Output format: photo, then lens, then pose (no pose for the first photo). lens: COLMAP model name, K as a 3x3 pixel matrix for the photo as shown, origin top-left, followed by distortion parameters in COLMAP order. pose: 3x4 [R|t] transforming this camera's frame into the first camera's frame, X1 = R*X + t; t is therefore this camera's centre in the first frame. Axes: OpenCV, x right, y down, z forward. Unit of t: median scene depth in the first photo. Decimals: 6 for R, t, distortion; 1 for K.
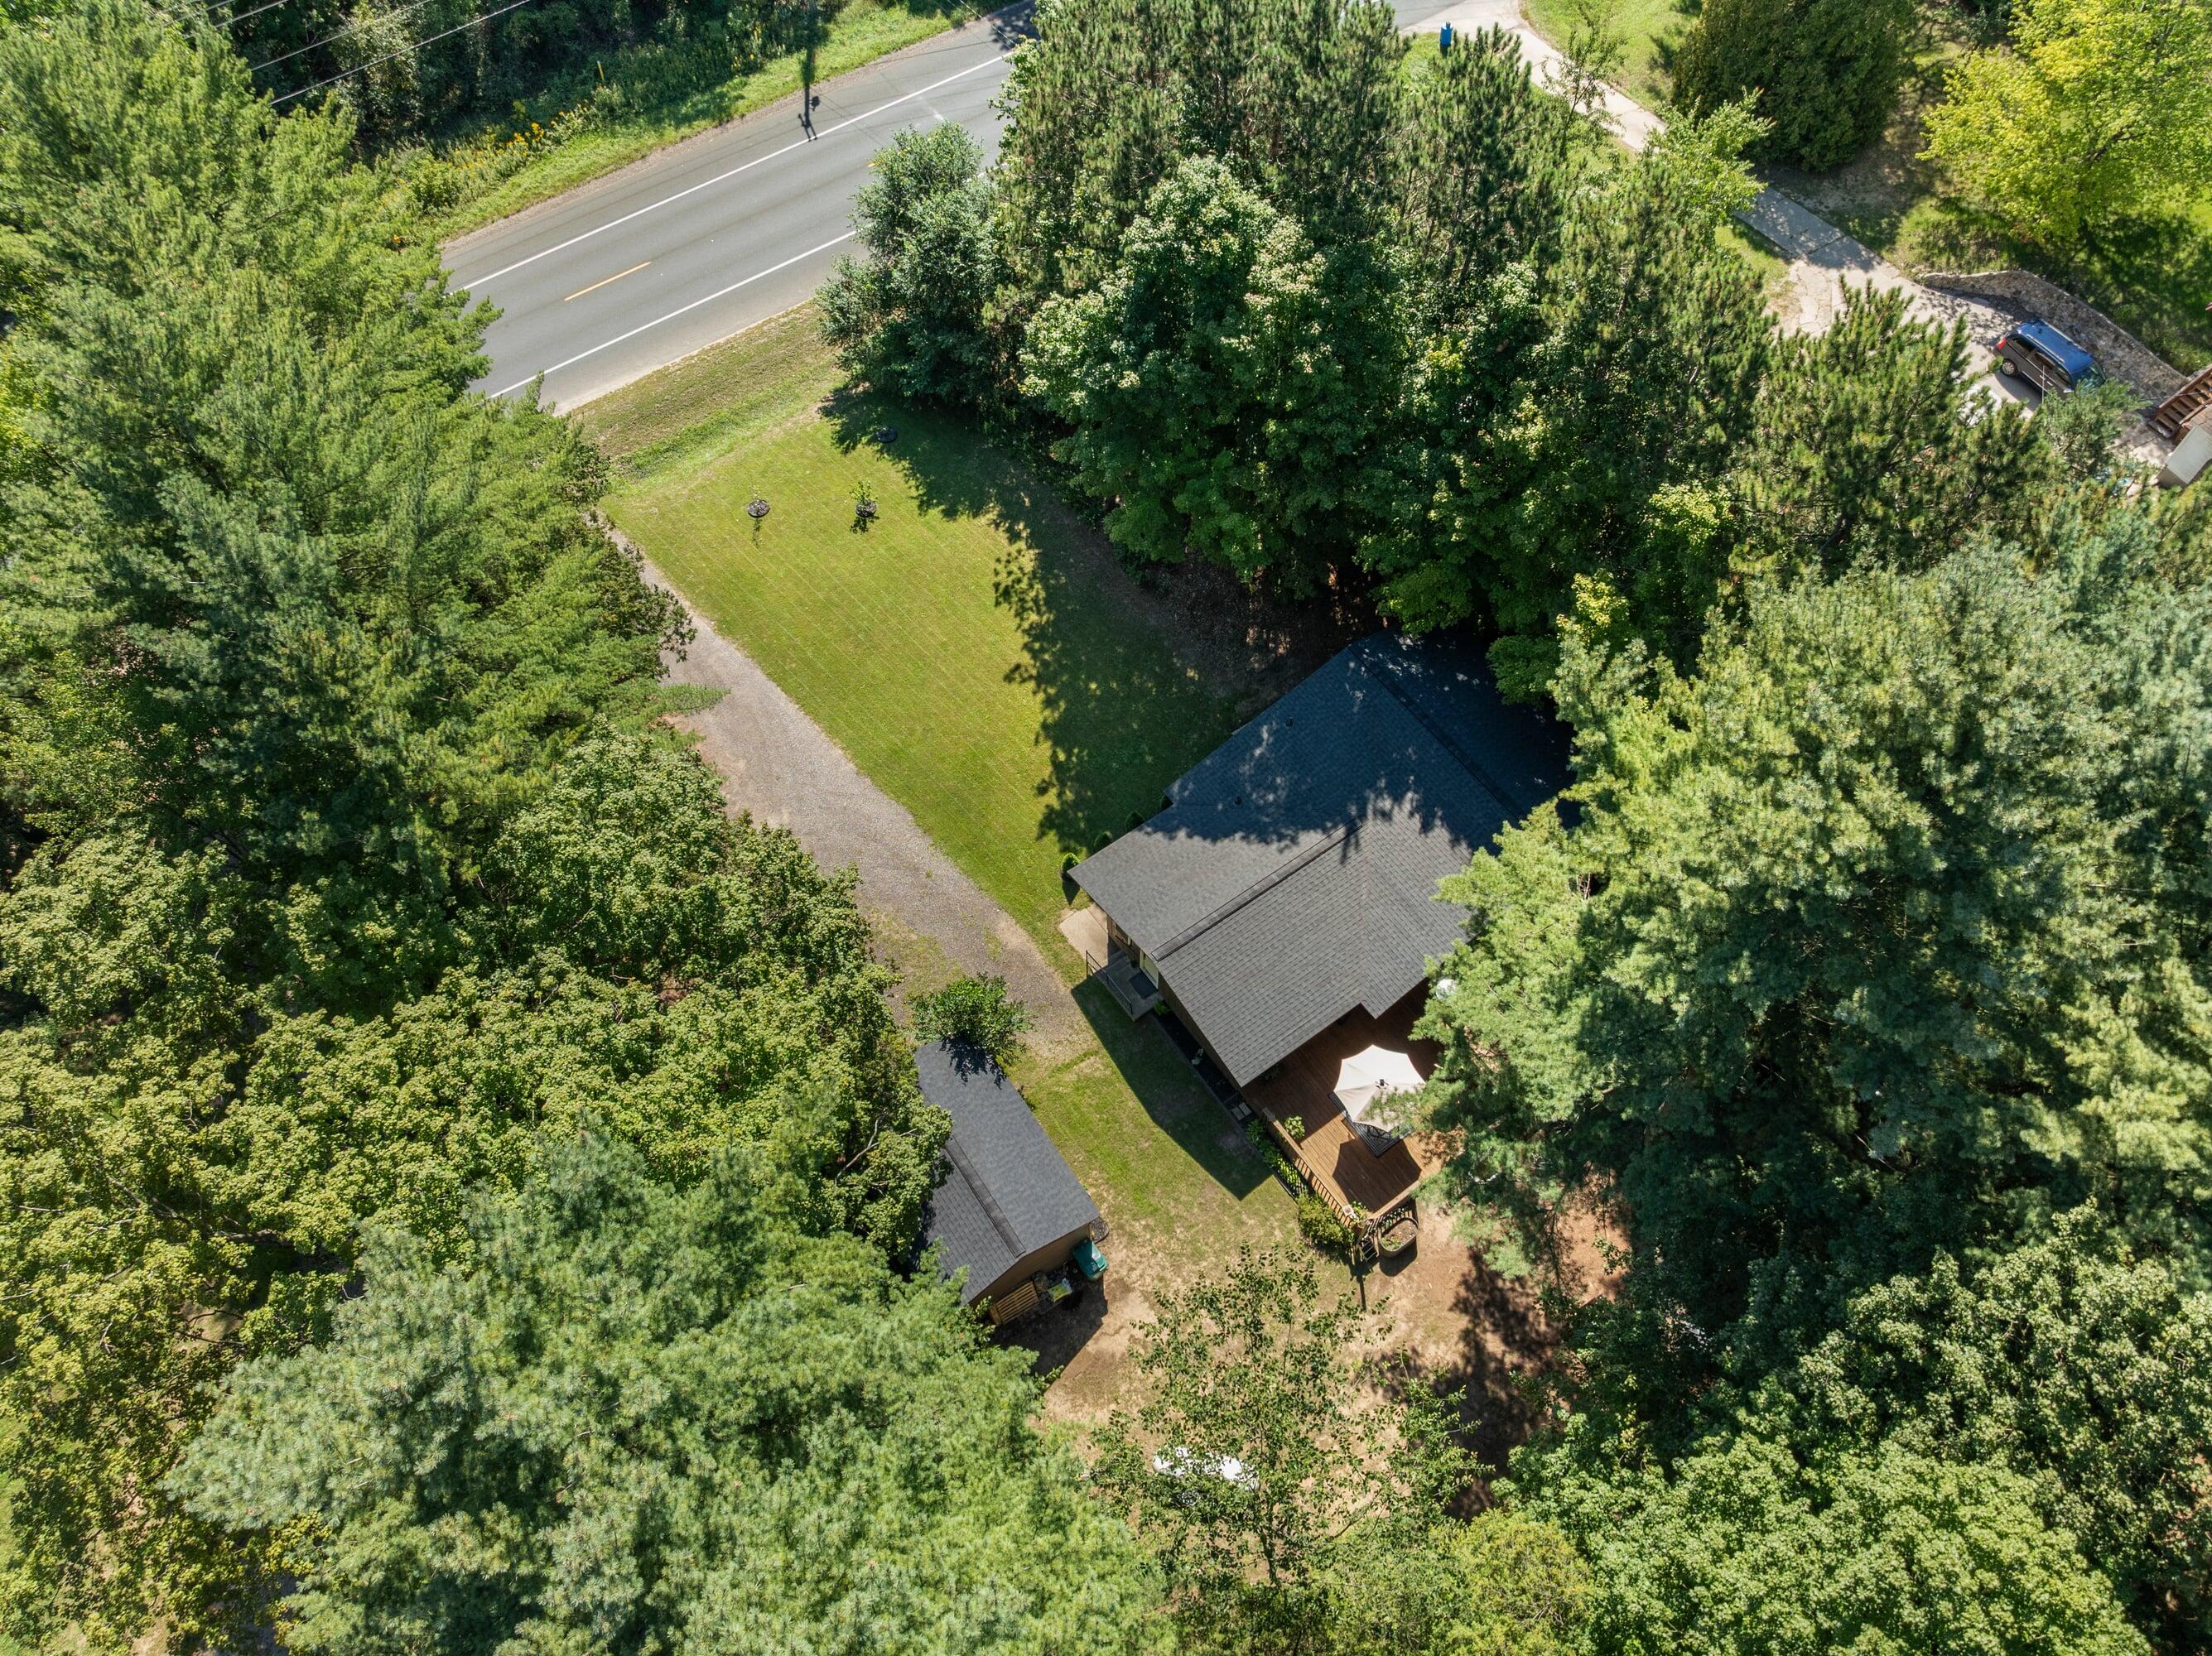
lens RADIAL K [[1567.9, 0, 1106.0], [0, 1567.9, 828.0], [0, 0, 1]] dist [-0.032241, -0.003782]
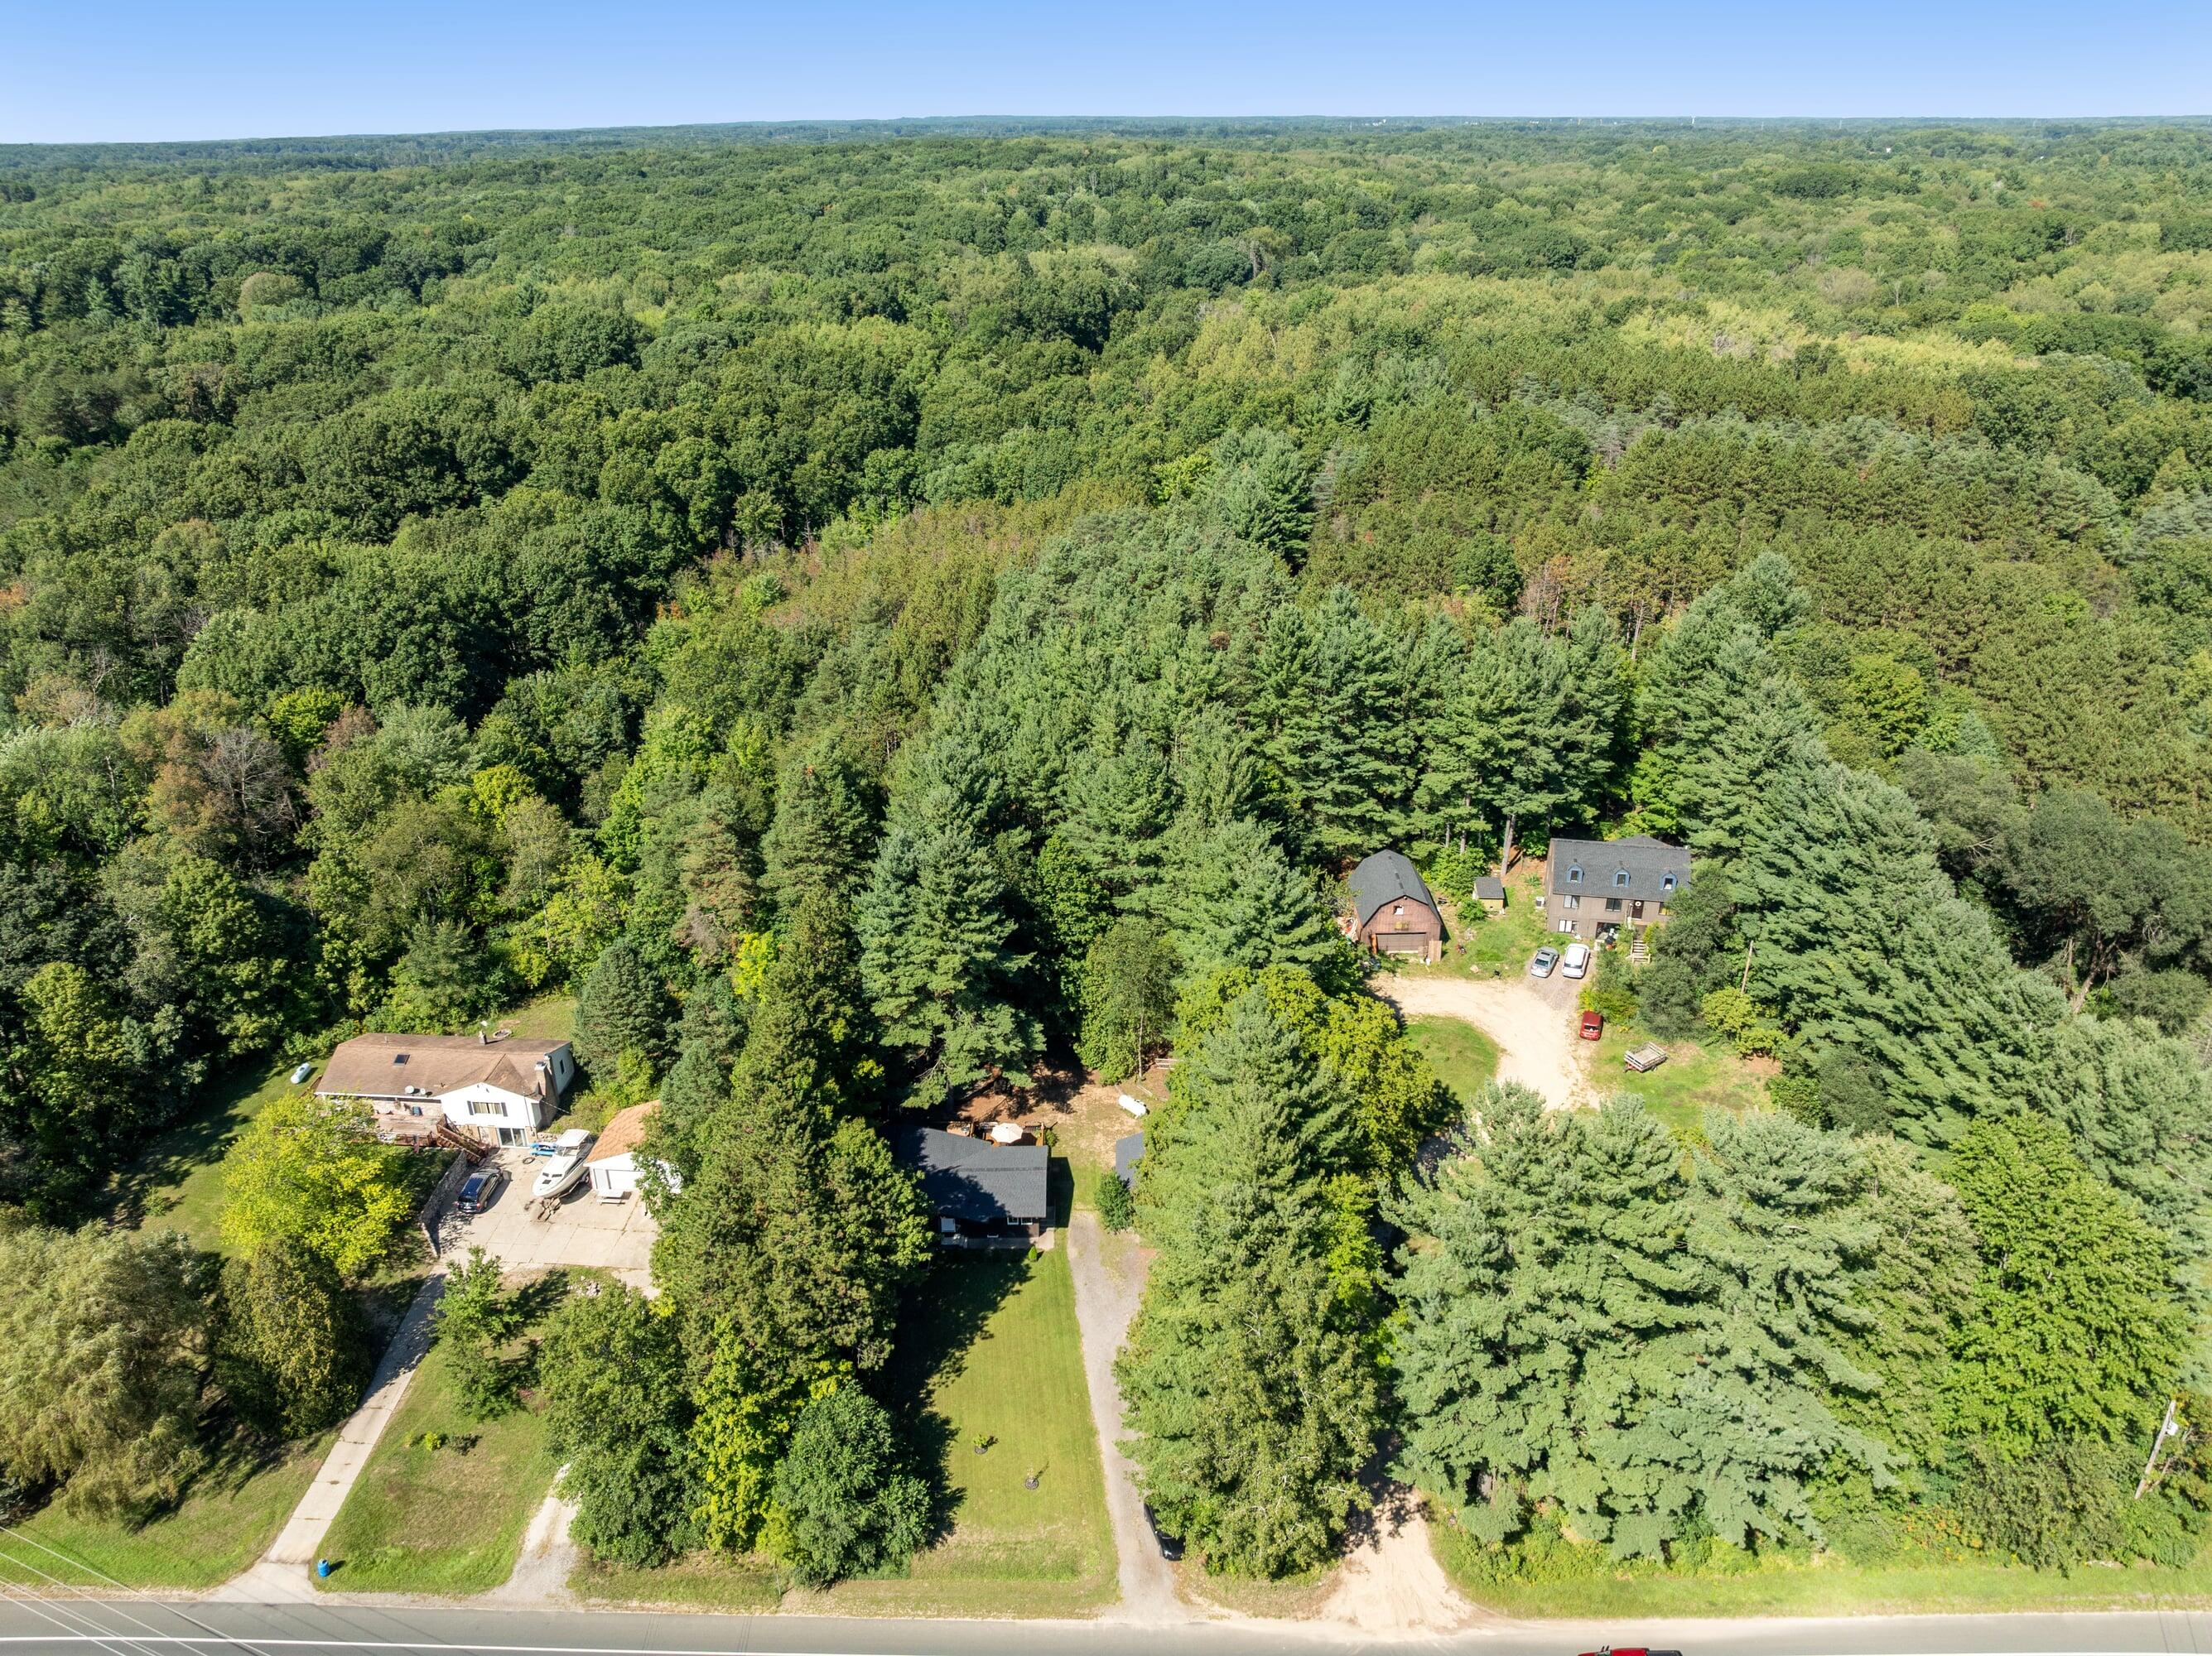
lens RADIAL K [[1567.9, 0, 1106.0], [0, 1567.9, 828.0], [0, 0, 1]] dist [-0.032241, -0.003782]
pose [[-0.815243, -0.259067, 0.517941, -1.165364], [0.496941, 0.146294, 0.855364, -2.029907], [-0.297368, 0.954716, 0.009476, 0.365068]]
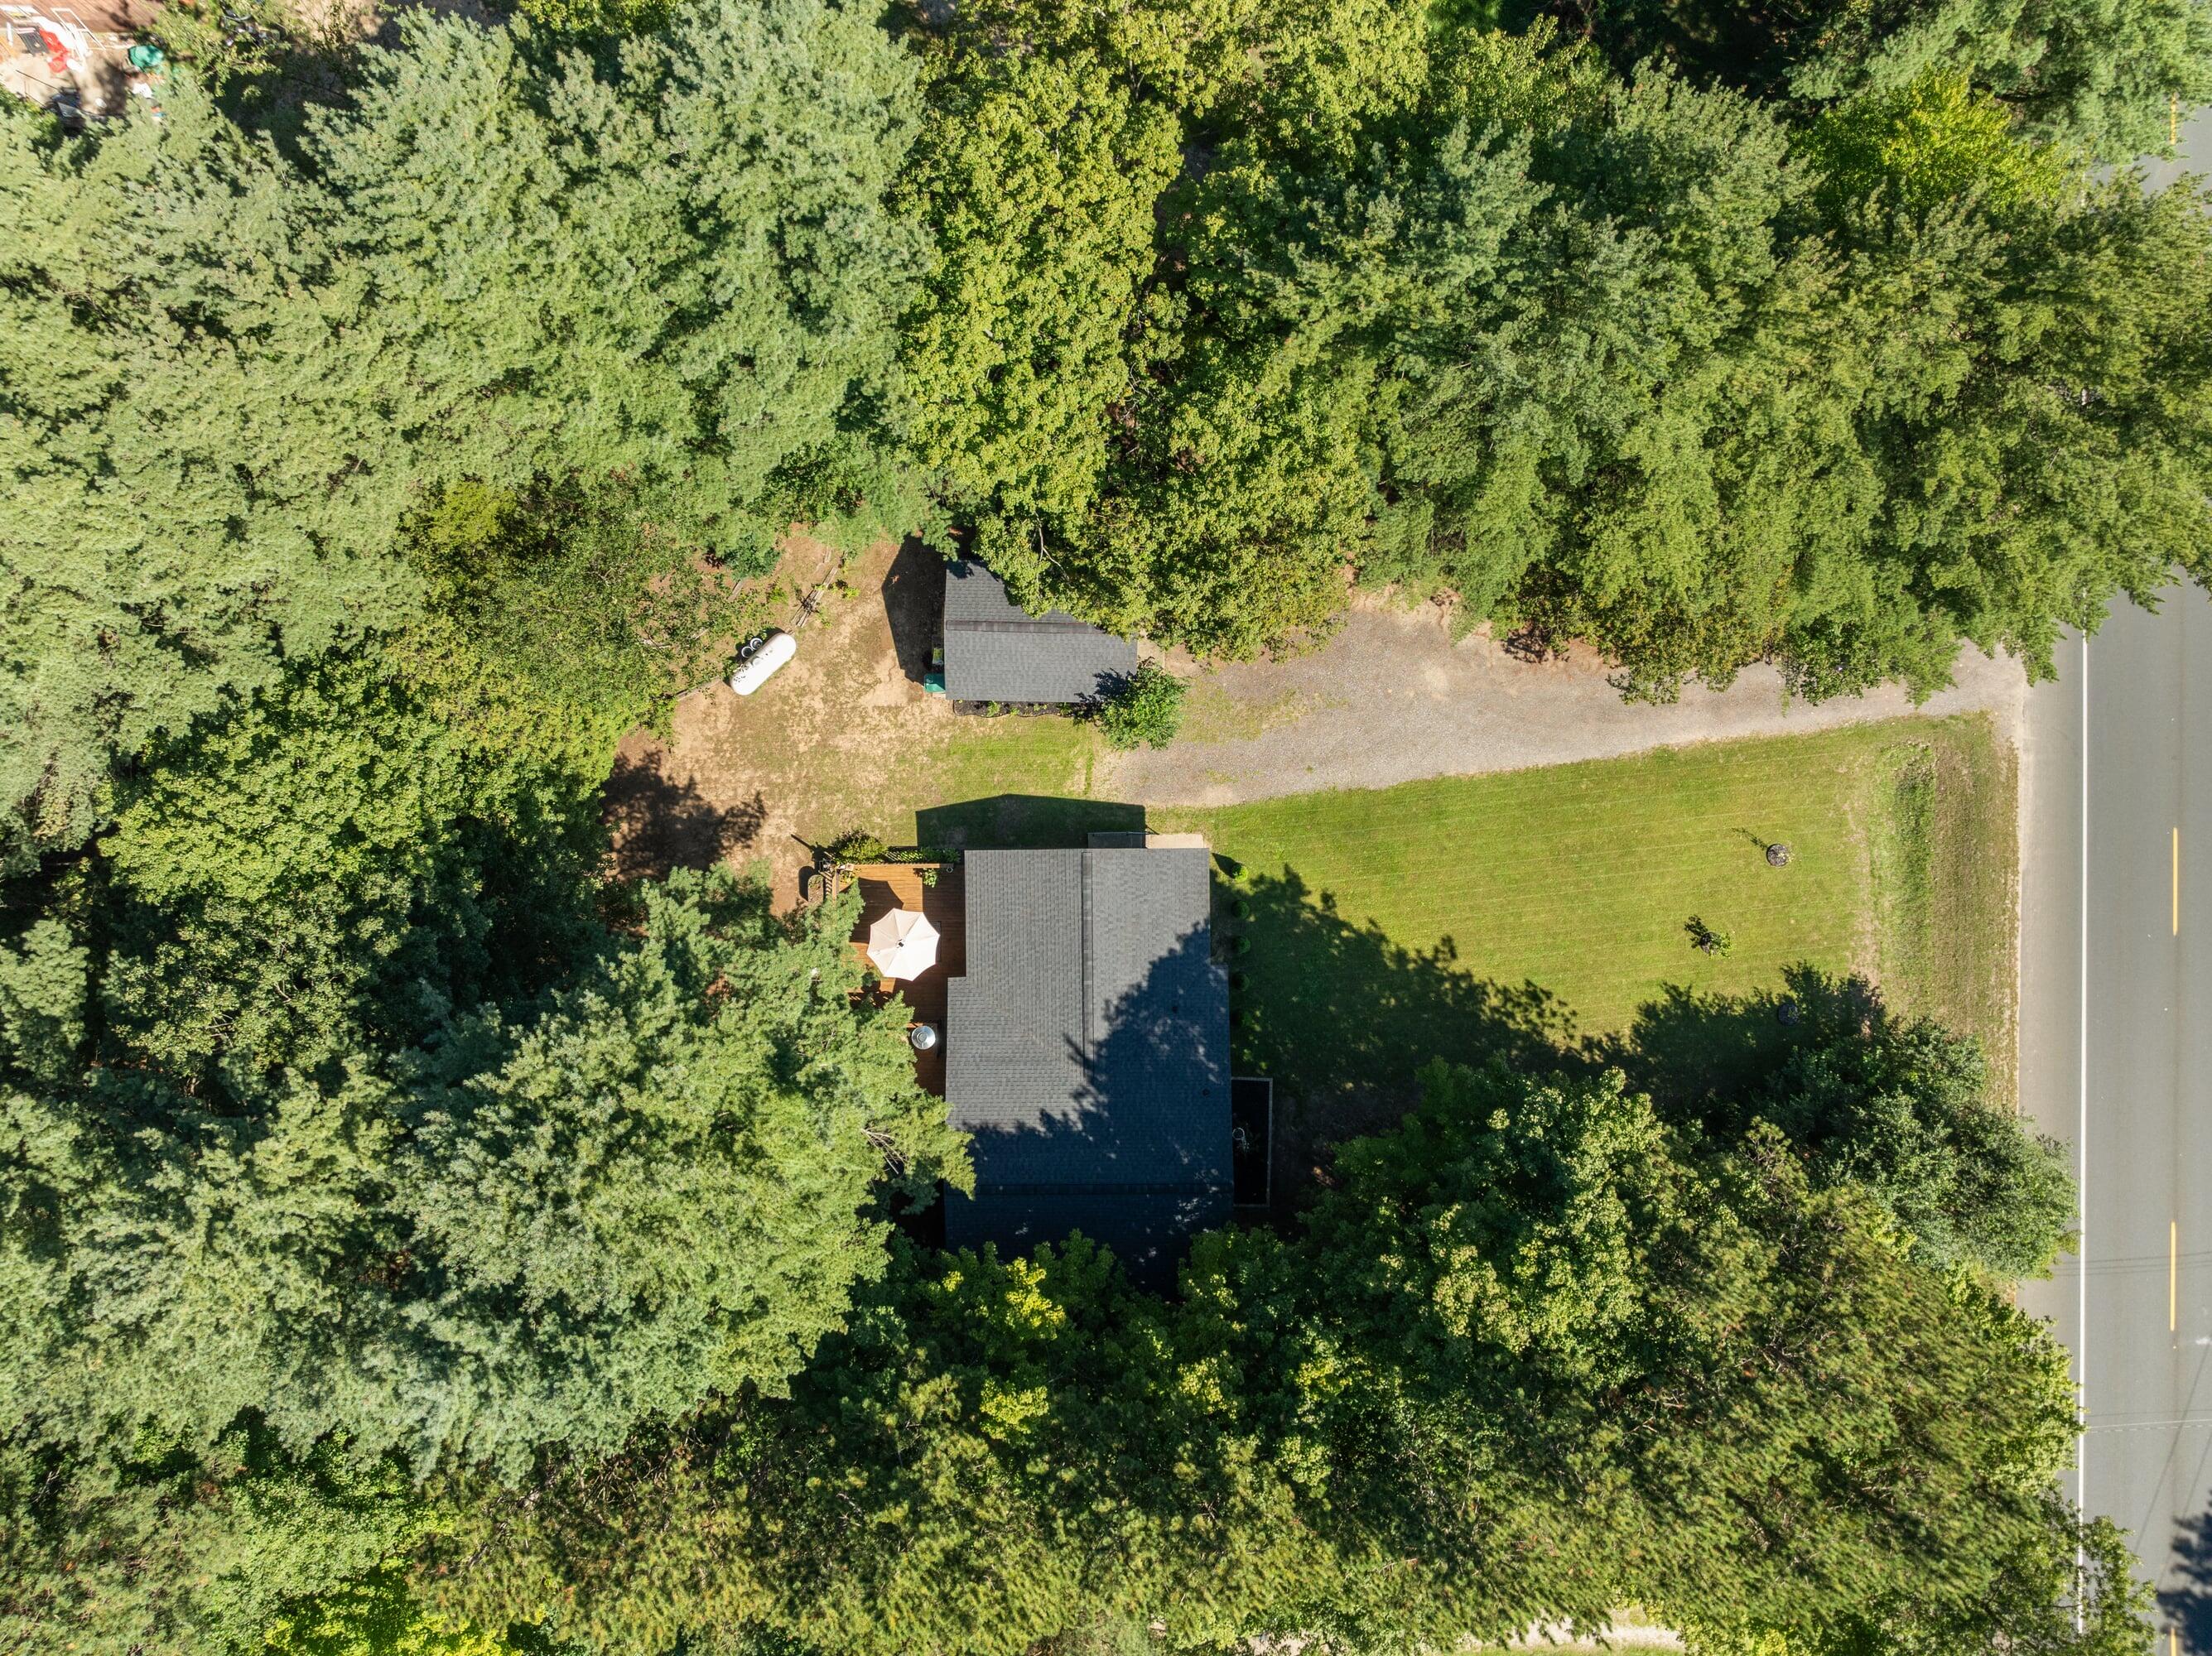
lens RADIAL K [[1577.2, 0, 1106.0], [0, 1577.2, 828.0], [0, 0, 1]] dist [-0.001256, -0.092965]
pose [[-0.577629, 0.816258, 0.008209, -0.001264], [-0.701193, -0.501301, 0.506976, -0.485769], [0.417939, 0.287088, 0.861921, -0.030997]]
